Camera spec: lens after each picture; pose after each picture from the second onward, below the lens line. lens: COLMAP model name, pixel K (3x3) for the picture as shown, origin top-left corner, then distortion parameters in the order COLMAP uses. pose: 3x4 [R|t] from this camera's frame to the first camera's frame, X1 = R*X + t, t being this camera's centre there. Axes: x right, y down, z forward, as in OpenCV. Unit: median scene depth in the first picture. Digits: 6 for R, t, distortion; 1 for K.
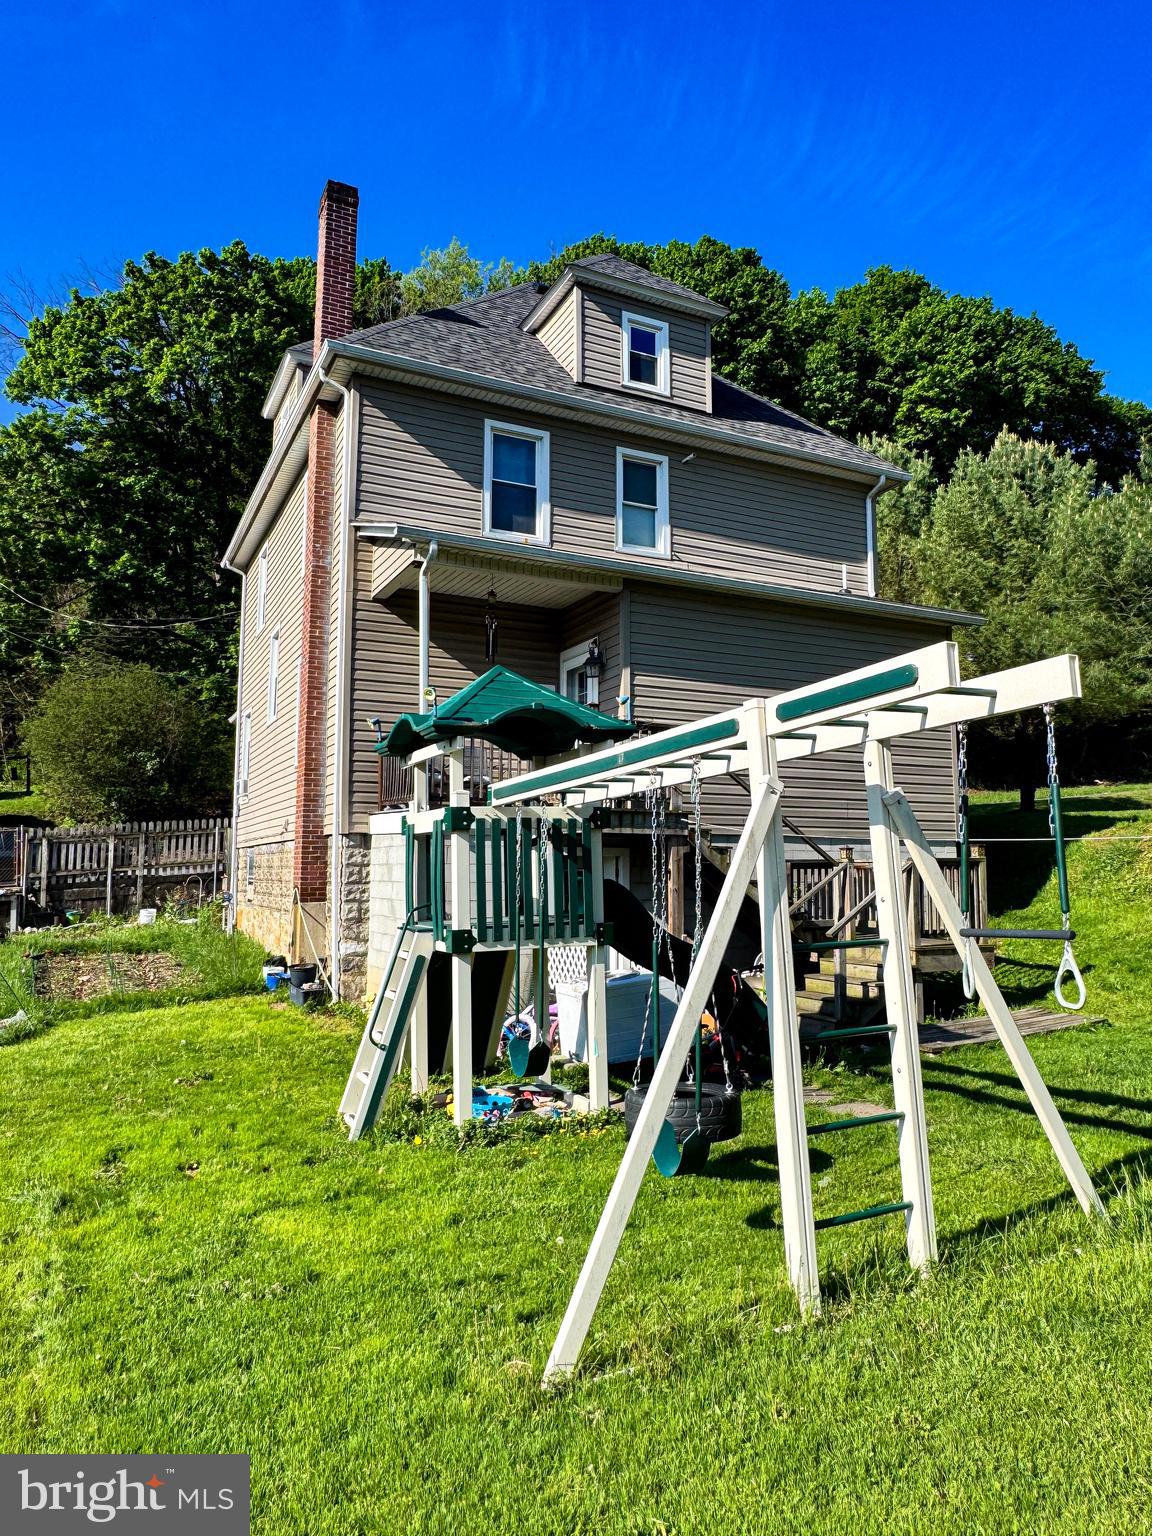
lens RADIAL K [[1023.7, 0, 571.7], [0, 1023.7, 766.7], [0, 0, 1]] dist [-0.004339, -0.000104]
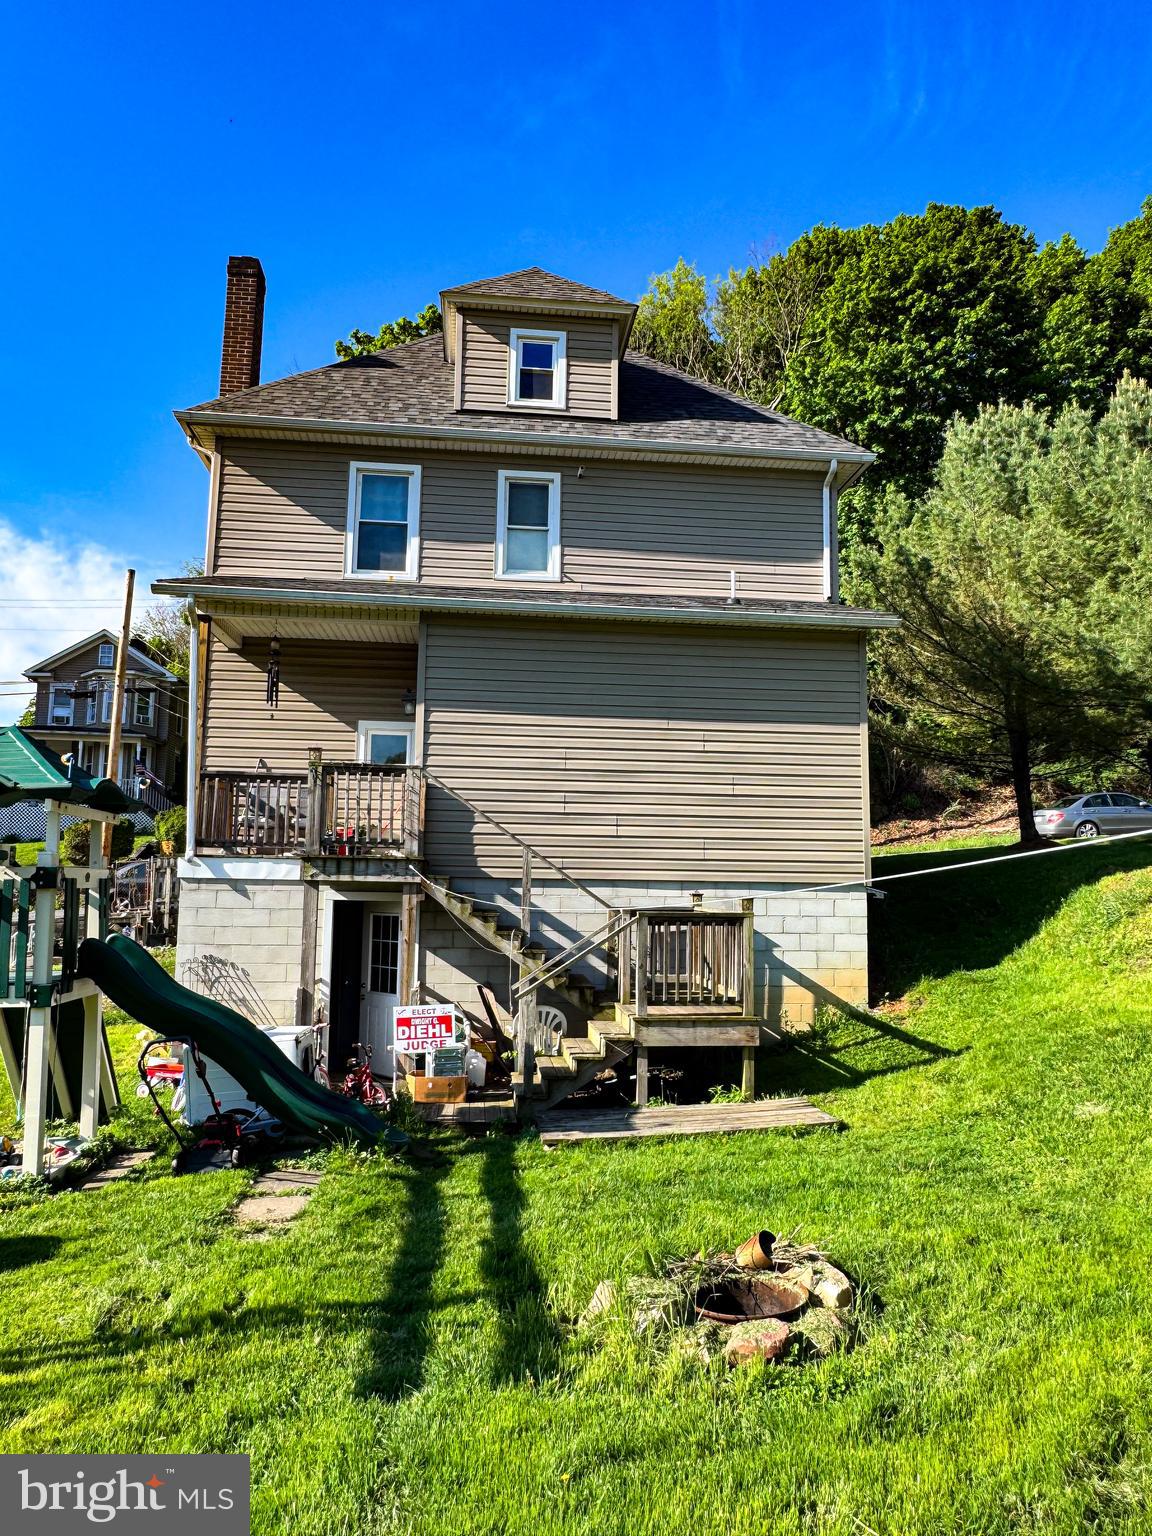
lens RADIAL K [[1023.7, 0, 571.7], [0, 1023.7, 766.7], [0, 0, 1]] dist [-0.004339, -0.000104]
pose [[0.938072, -0.027819, -0.345321, 0.427360], [0.022142, 0.999547, -0.020374, -0.012898], [0.345731, 0.011467, 0.938263, 0.123153]]
